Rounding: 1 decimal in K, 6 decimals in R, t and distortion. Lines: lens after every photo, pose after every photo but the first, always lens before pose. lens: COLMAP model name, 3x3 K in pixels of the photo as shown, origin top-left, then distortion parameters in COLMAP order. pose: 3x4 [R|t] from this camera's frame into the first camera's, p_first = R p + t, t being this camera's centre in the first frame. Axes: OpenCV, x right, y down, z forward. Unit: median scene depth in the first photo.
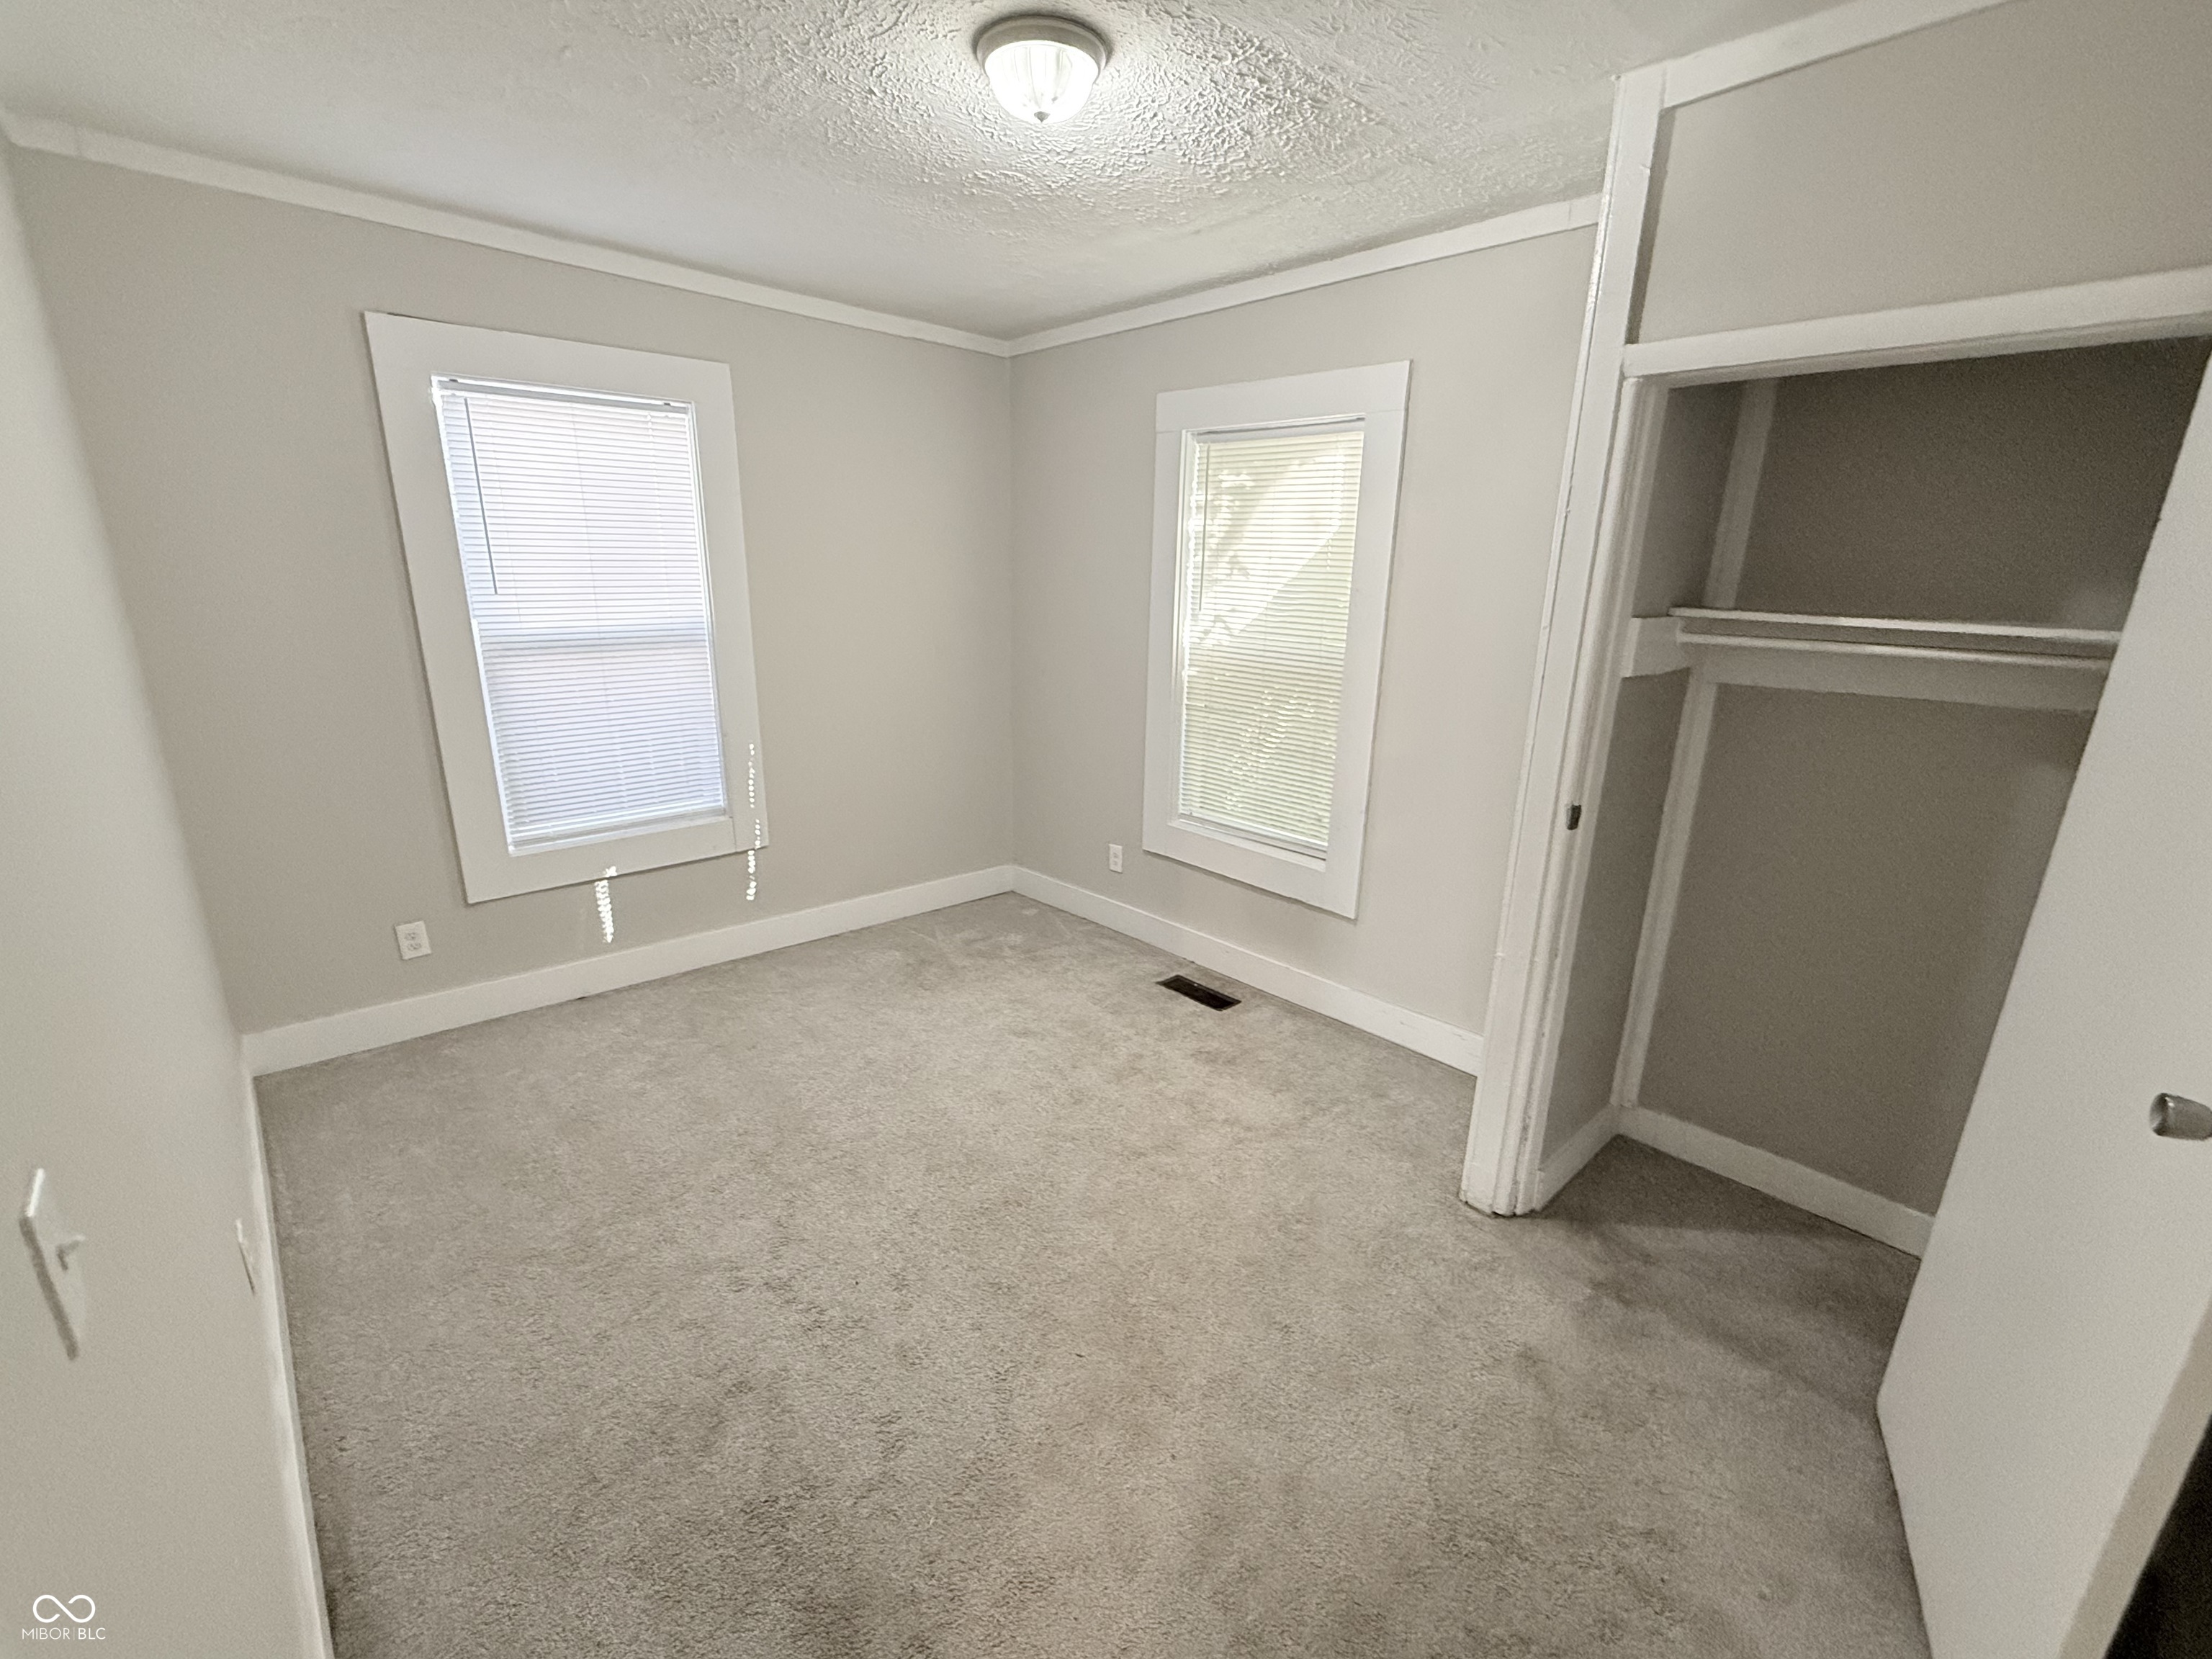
lens RADIAL K [[962.2, 0, 1104.9], [0, 962.2, 834.6], [0, 0, 1]] dist [-0.003549, -0.000077]
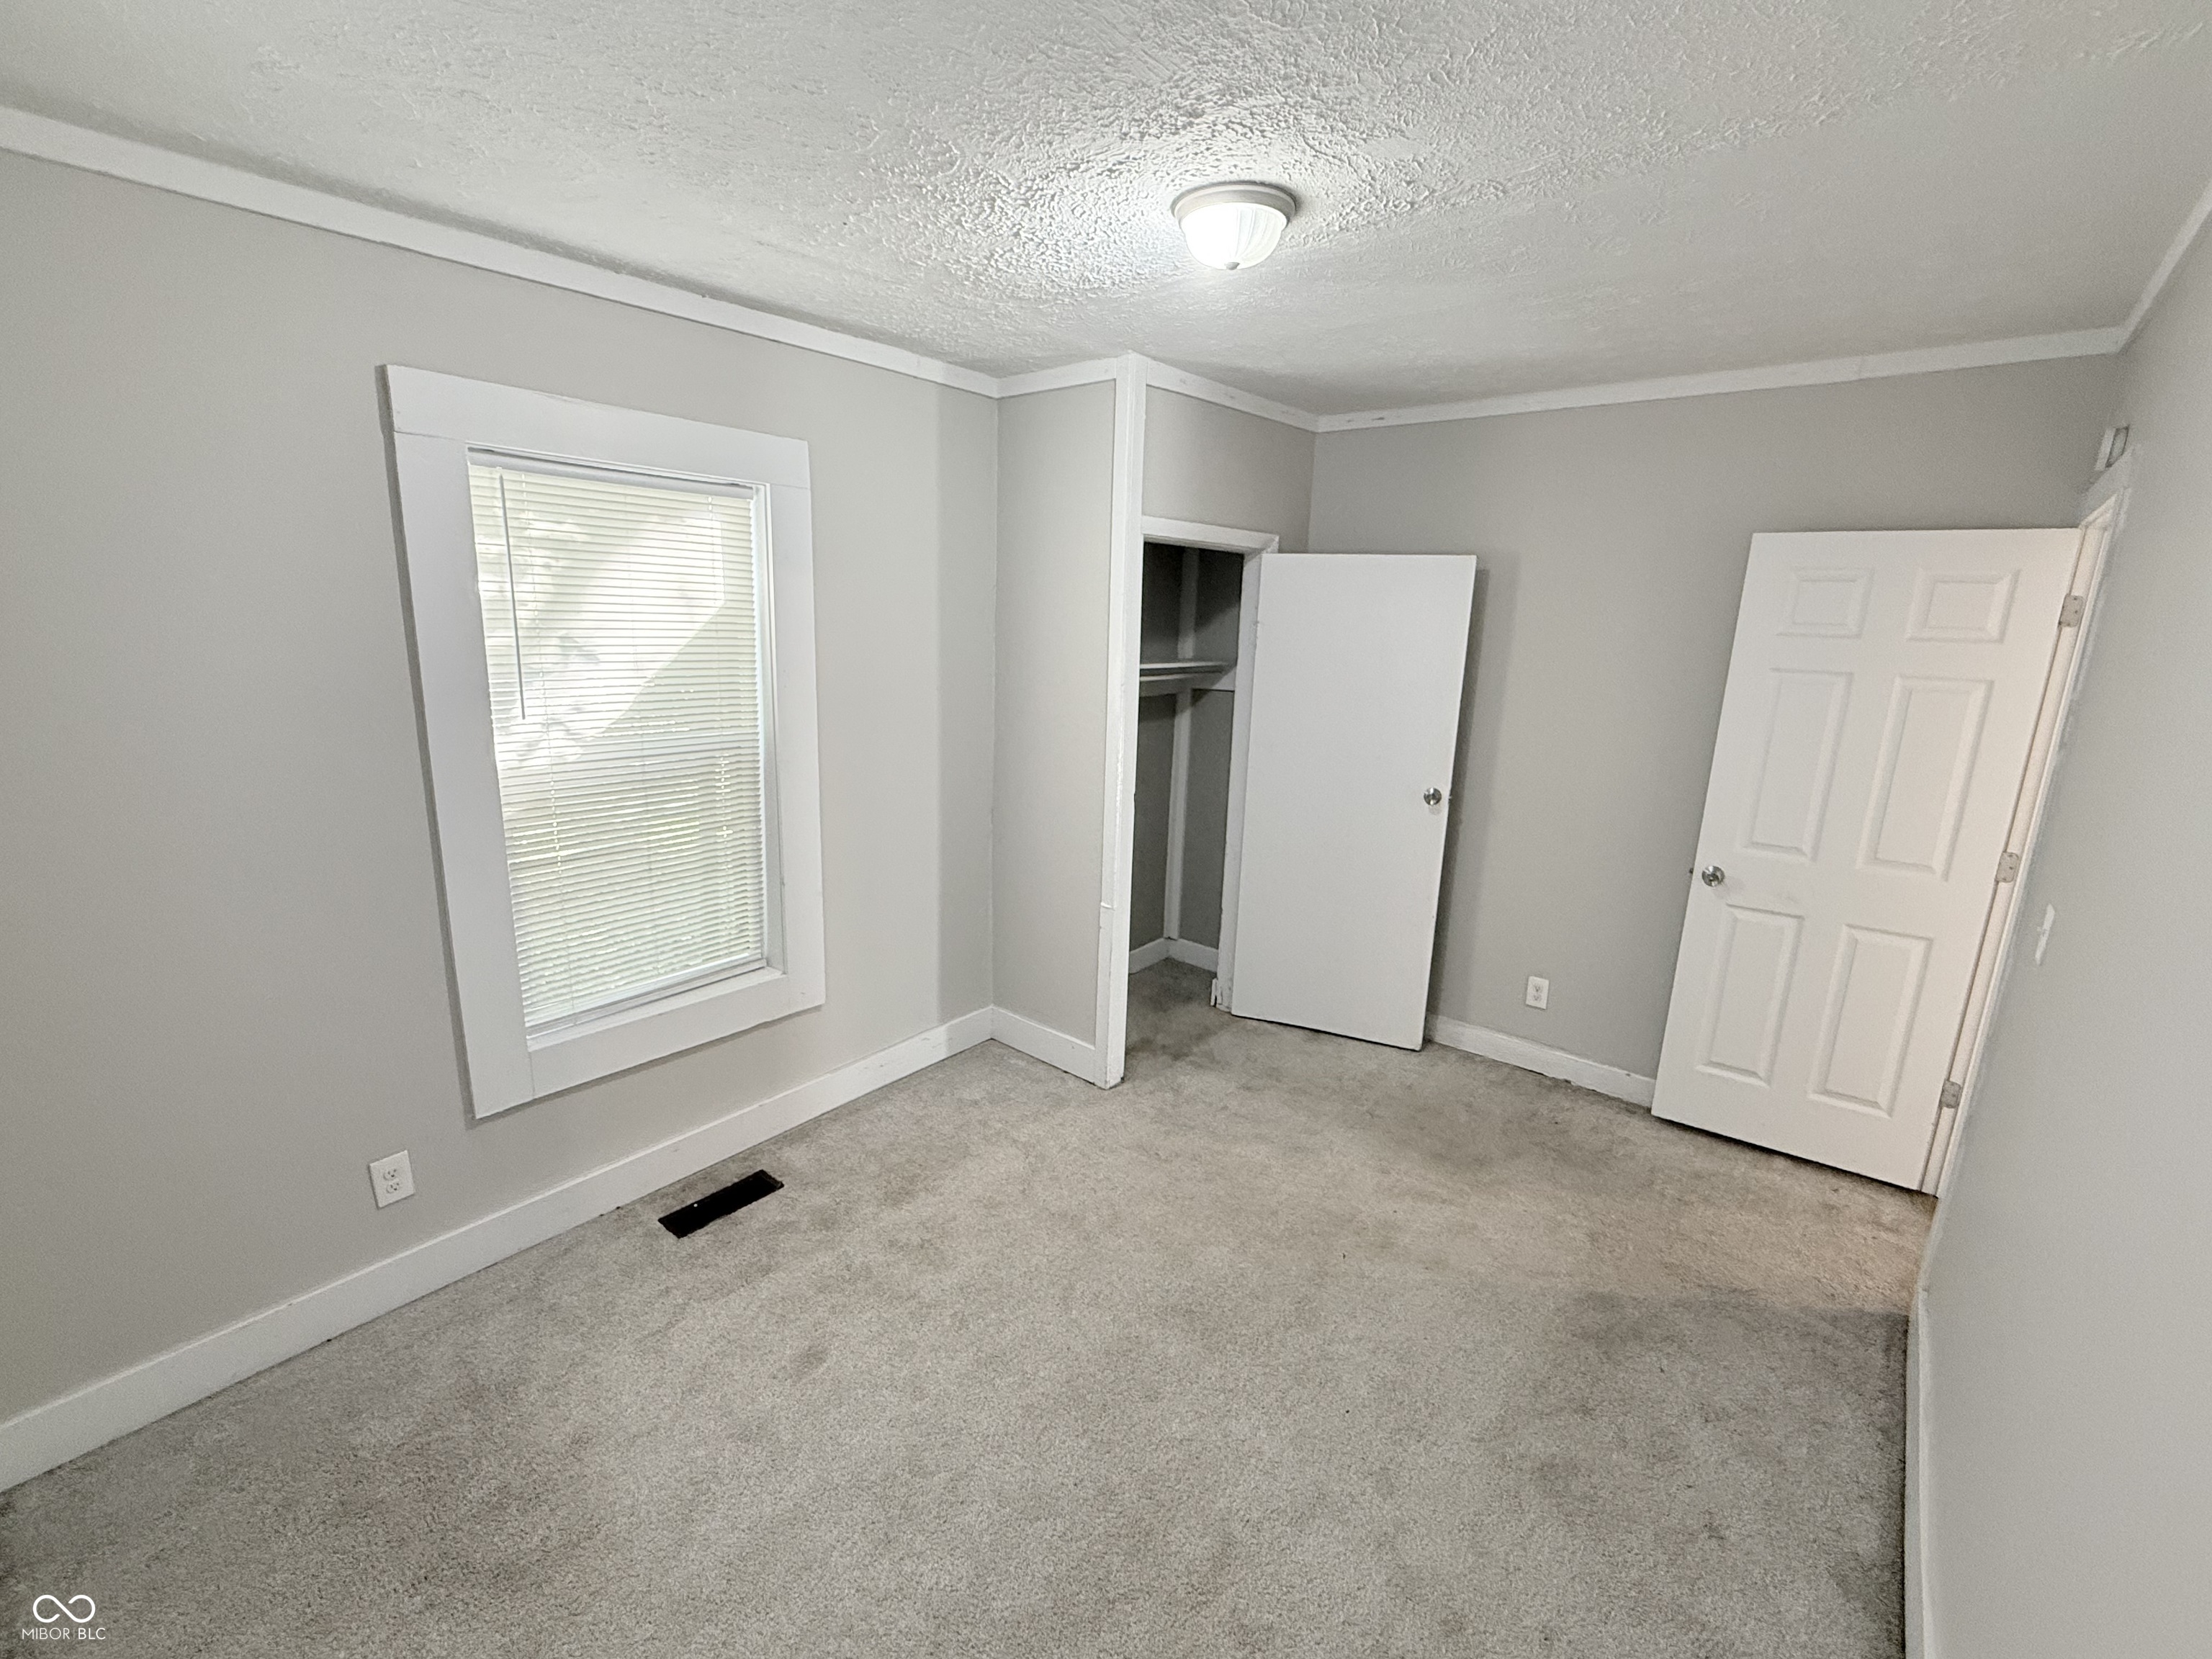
lens RADIAL K [[962.2, 0, 1105.5], [0, 962.2, 827.1], [0, 0, 1]] dist [-0.003549, -0.000077]
pose [[-0.147451, -0.231229, 0.961661, -0.636823], [0.248390, 0.932471, 0.262296, -0.247112], [-0.957372, 0.277543, -0.080059, 0.723764]]
